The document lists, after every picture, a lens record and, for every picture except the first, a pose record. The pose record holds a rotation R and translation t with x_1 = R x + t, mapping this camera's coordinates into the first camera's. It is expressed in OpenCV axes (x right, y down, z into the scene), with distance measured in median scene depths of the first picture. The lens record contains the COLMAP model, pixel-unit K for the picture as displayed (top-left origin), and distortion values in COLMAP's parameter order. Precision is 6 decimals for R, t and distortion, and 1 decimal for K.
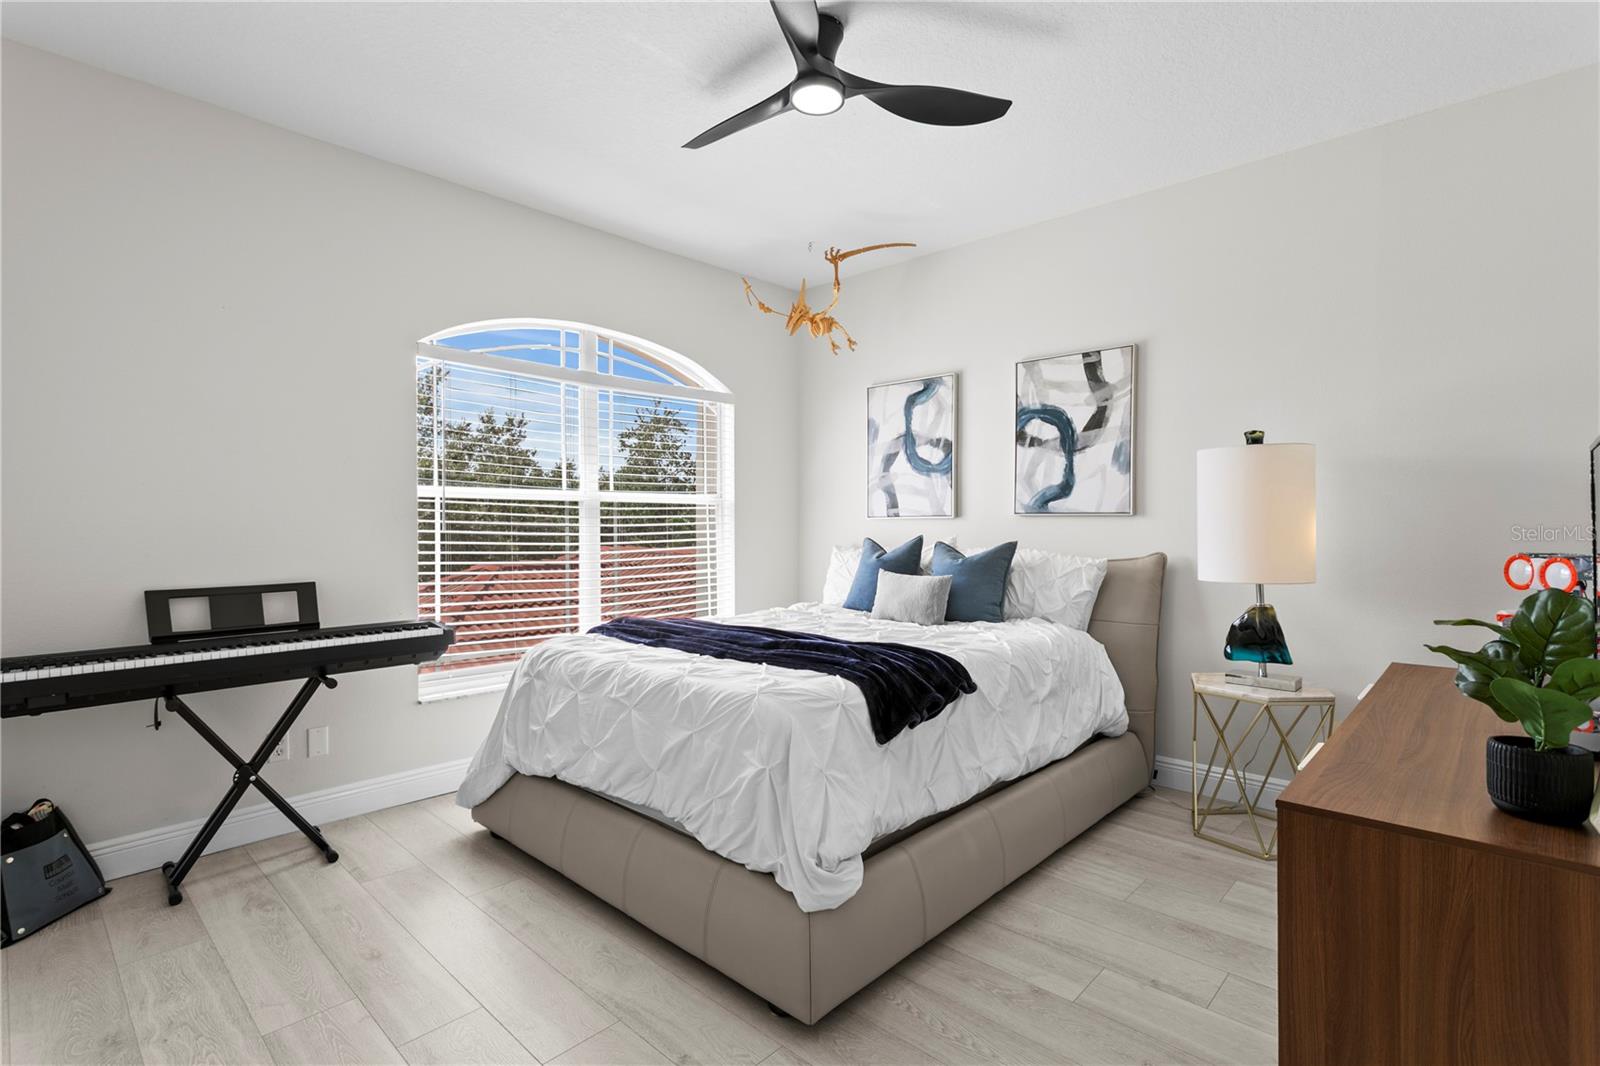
lens RADIAL K [[750.9, 0, 800.0], [0, 750.9, 533.0], [0, 0, 1]] dist [0.000855, 0.000038]
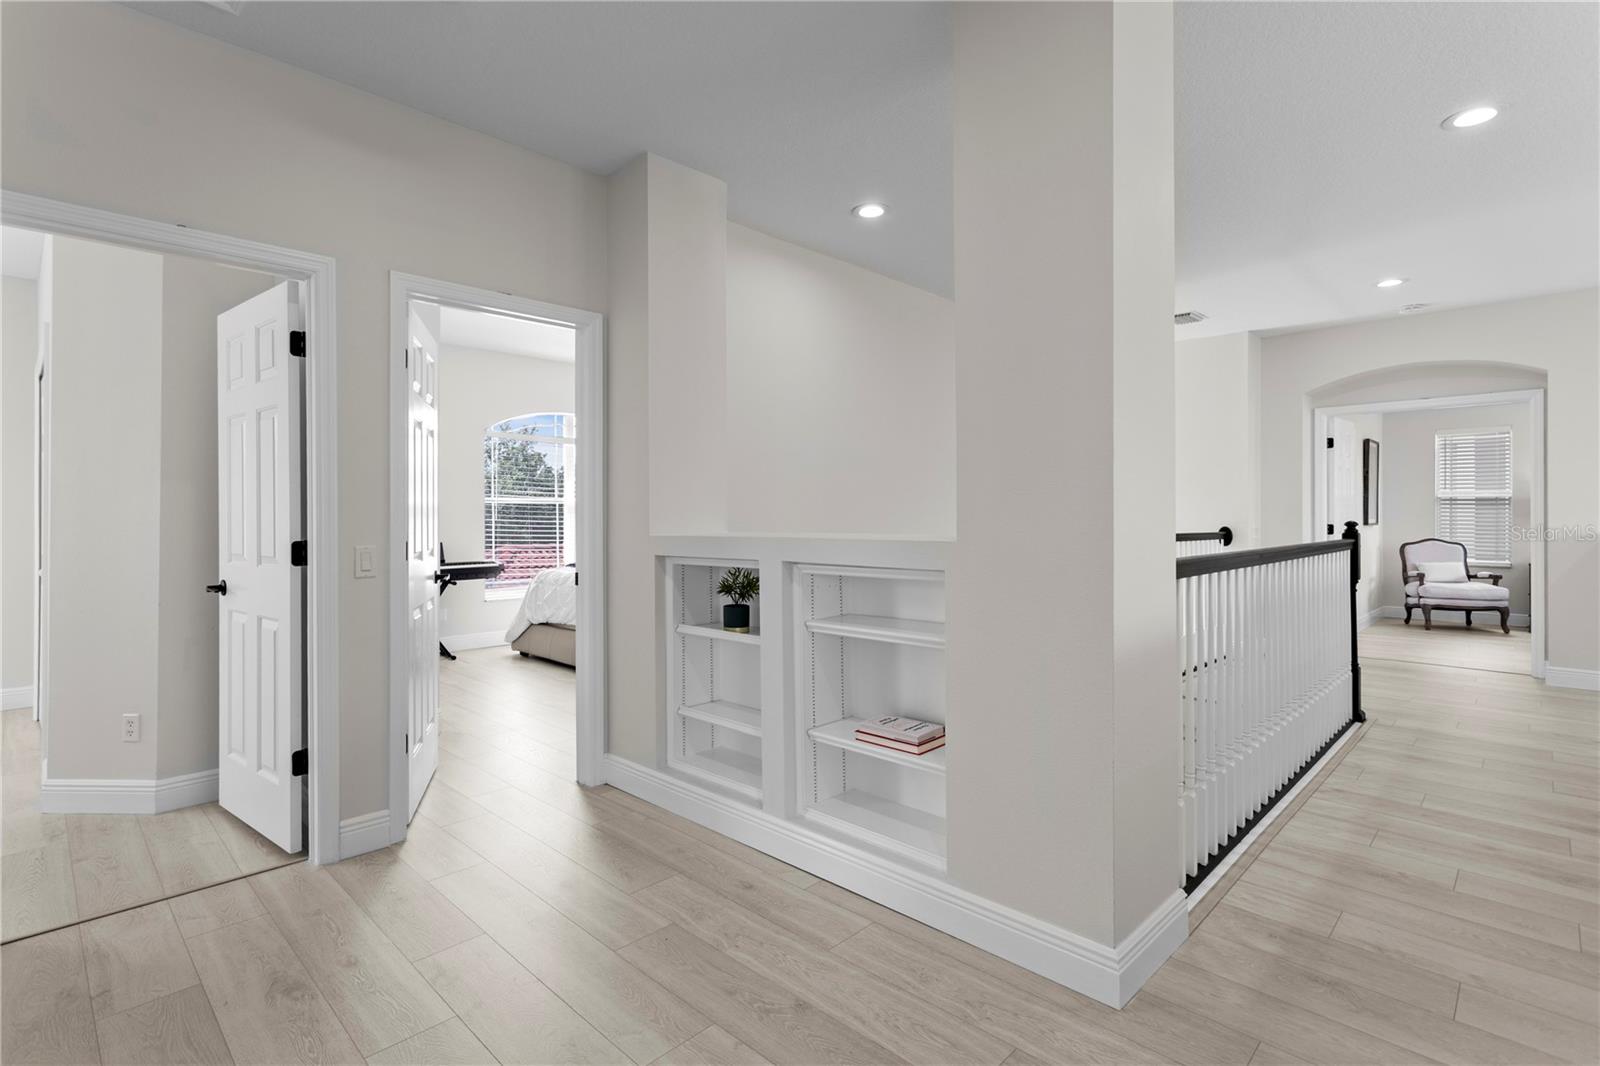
lens RADIAL K [[773.3, 0, 800.0], [0, 773.3, 533.0], [0, 0, 1]] dist [-0.000712, -0.000034]
pose [[0.999750, 0.001949, -0.022281, 0.411217], [-0.001780, 0.999969, 0.007621, 0.017003], [0.022295, -0.007579, 0.999723, -1.115939]]
